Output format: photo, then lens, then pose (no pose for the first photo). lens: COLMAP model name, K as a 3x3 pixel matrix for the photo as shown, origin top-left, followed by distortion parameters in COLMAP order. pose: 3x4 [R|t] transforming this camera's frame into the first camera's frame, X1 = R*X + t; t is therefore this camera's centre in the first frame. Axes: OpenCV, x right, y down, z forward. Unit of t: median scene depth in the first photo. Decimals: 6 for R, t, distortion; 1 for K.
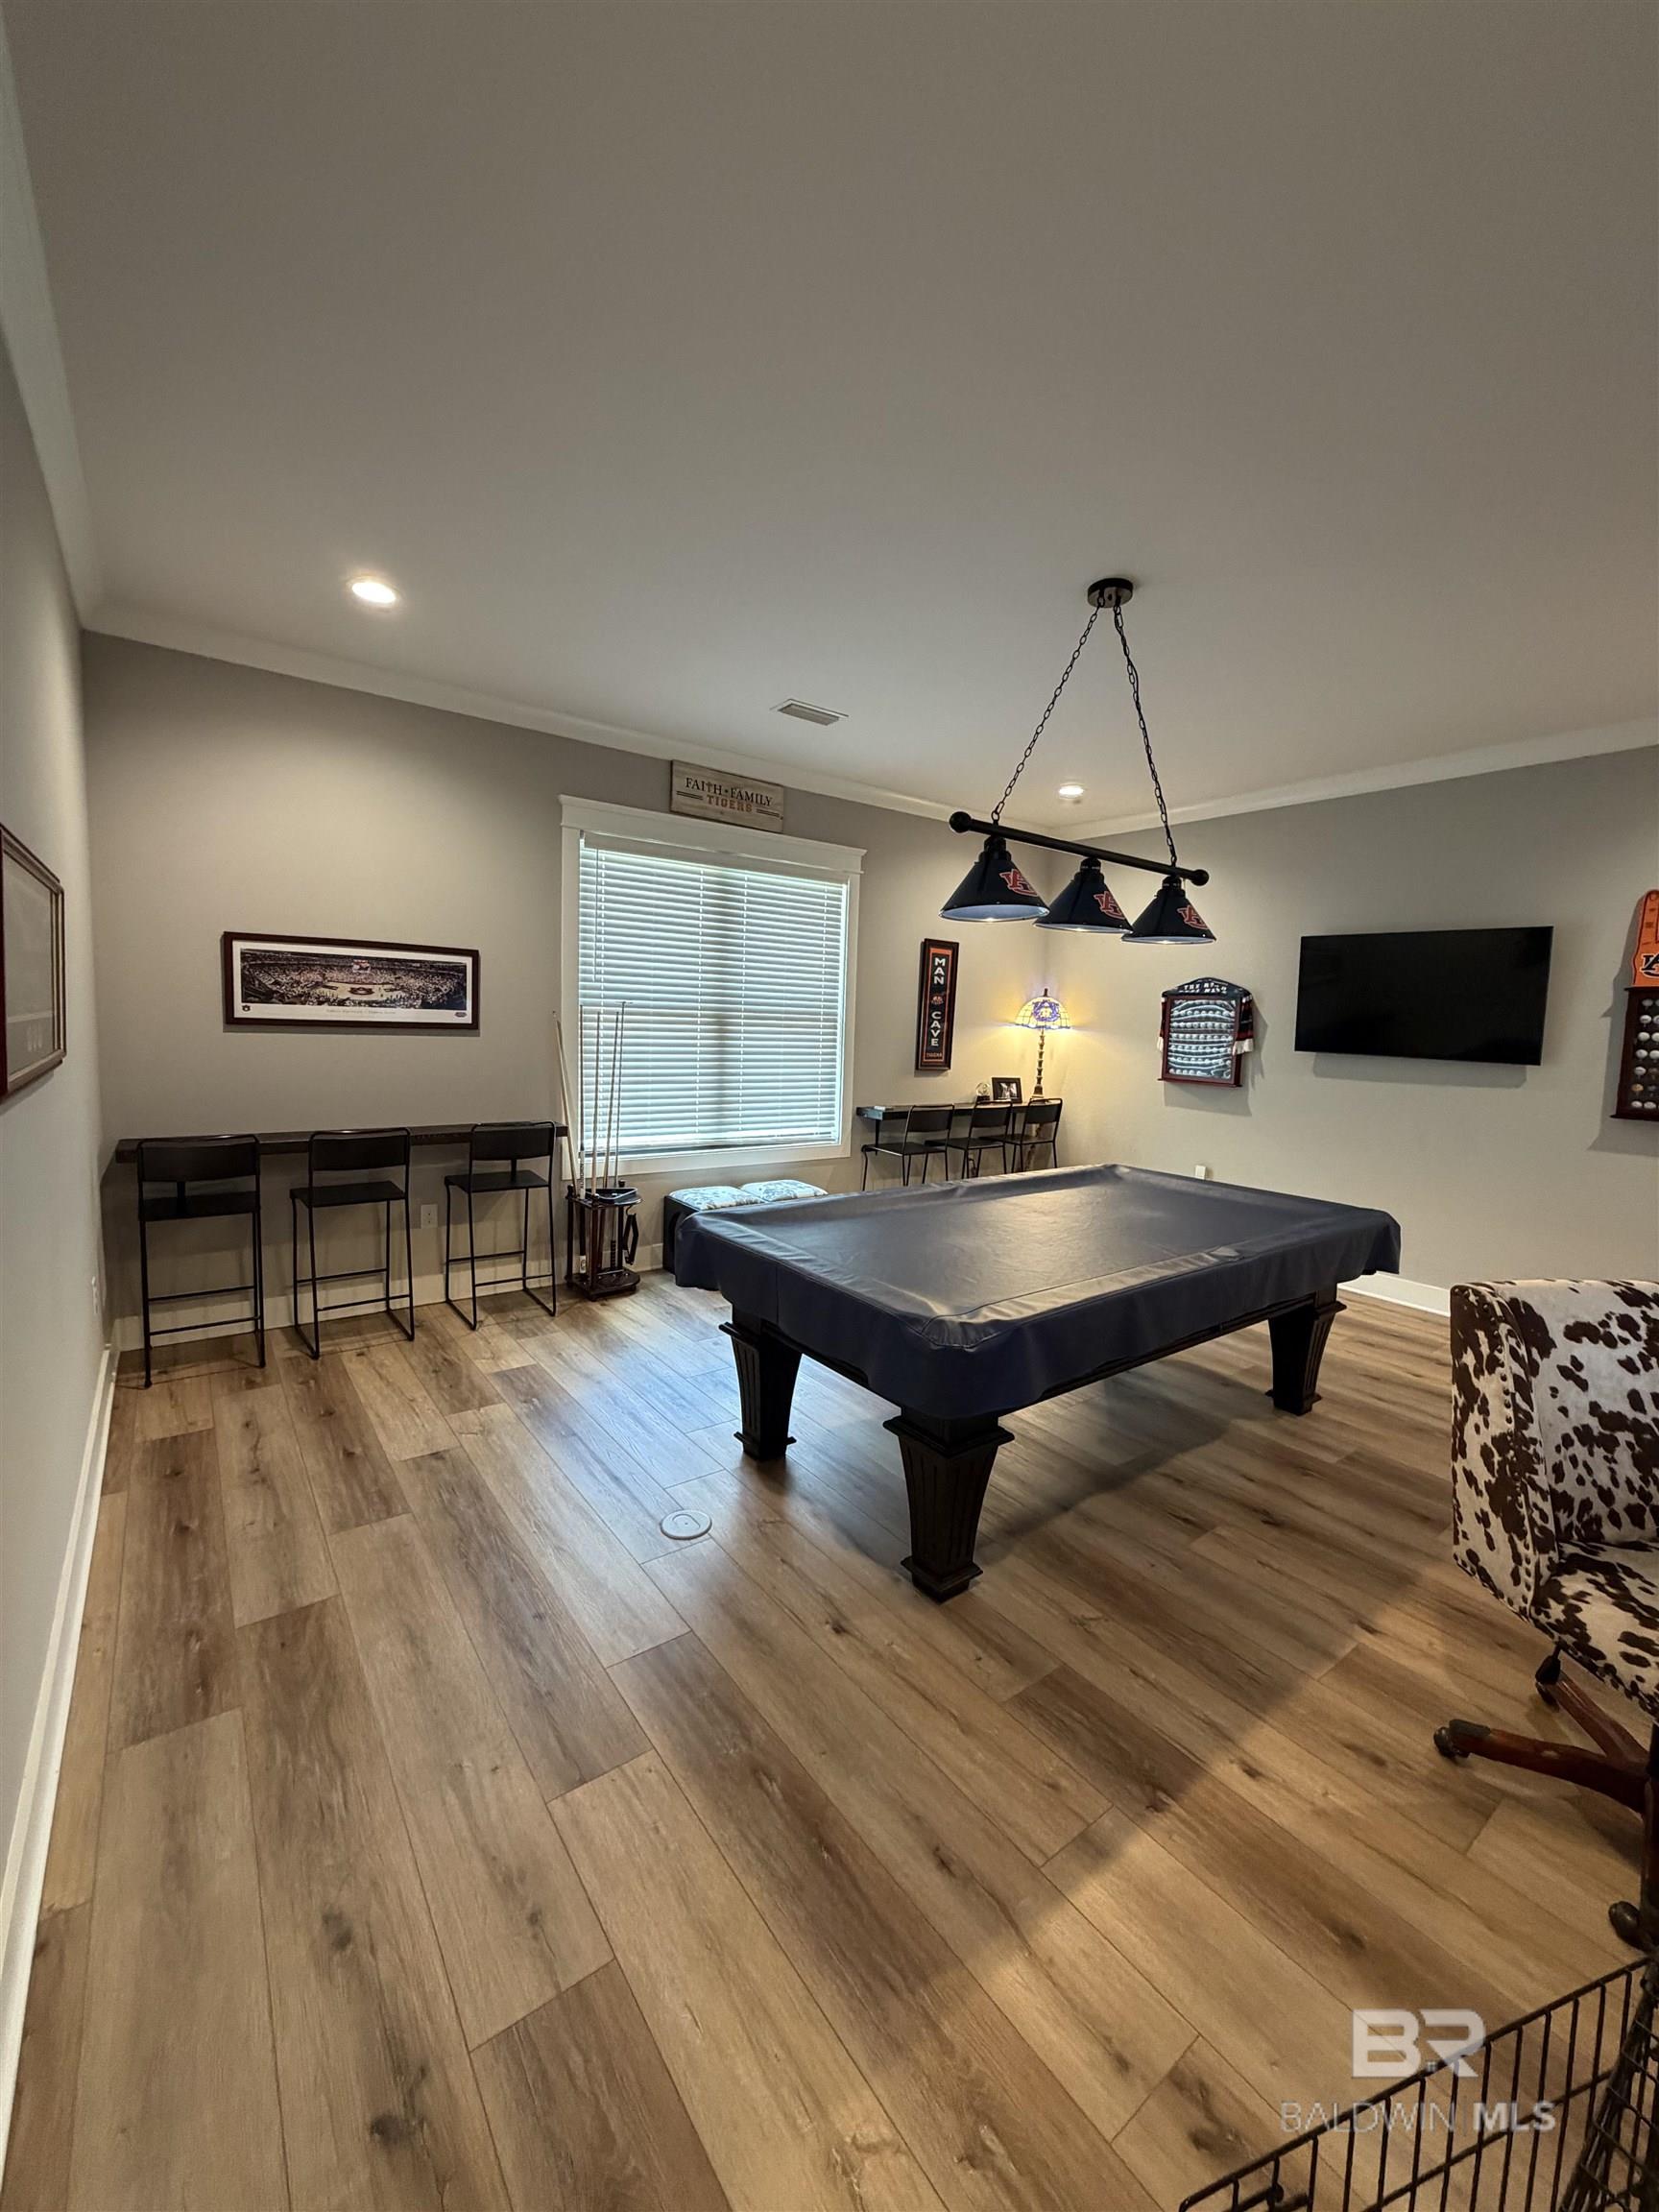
lens RADIAL K [[879.5, 0, 833.2], [0, 879.5, 1099.3], [0, 0, 1]] dist [-0.001117, 0.000507]
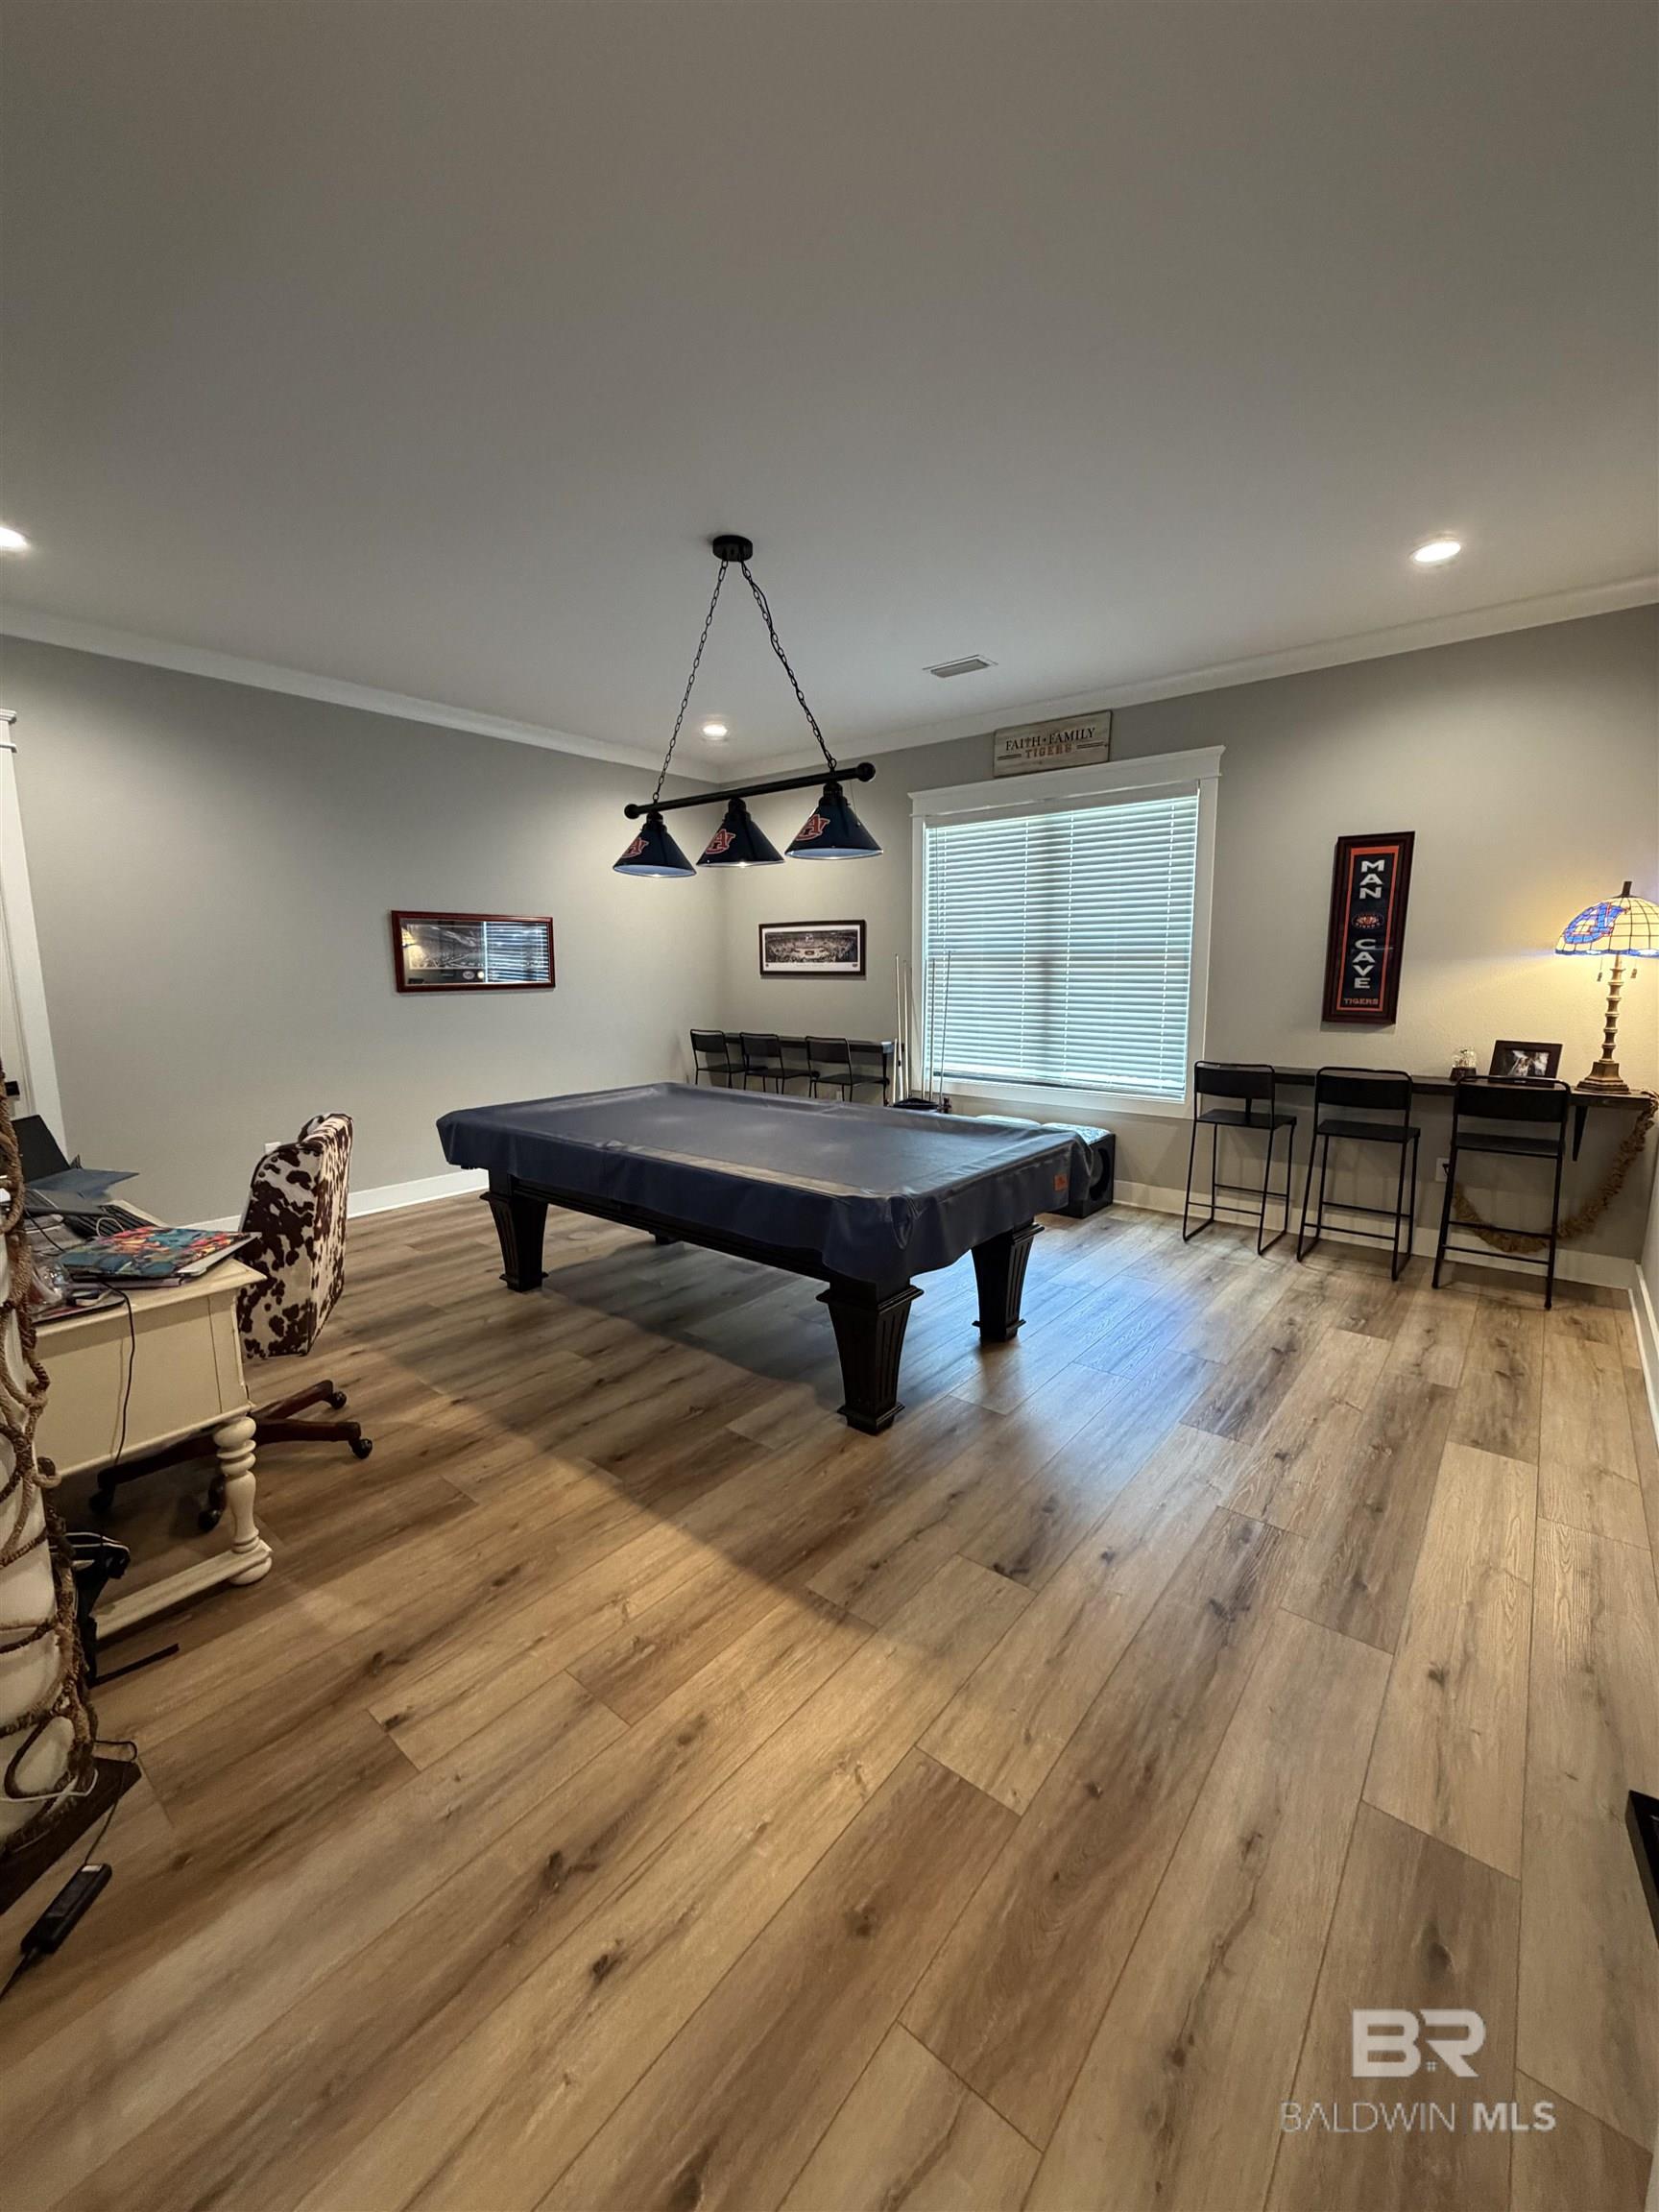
lens RADIAL K [[879.5, 0, 833.2], [0, 879.5, 1099.3], [0, 0, 1]] dist [-0.001117, 0.000507]
pose [[0.242265, 0.110758, -0.963868, 0.914512], [-0.076357, 0.992558, 0.094862, -0.009509], [0.967201, 0.050617, 0.248919, 0.553158]]
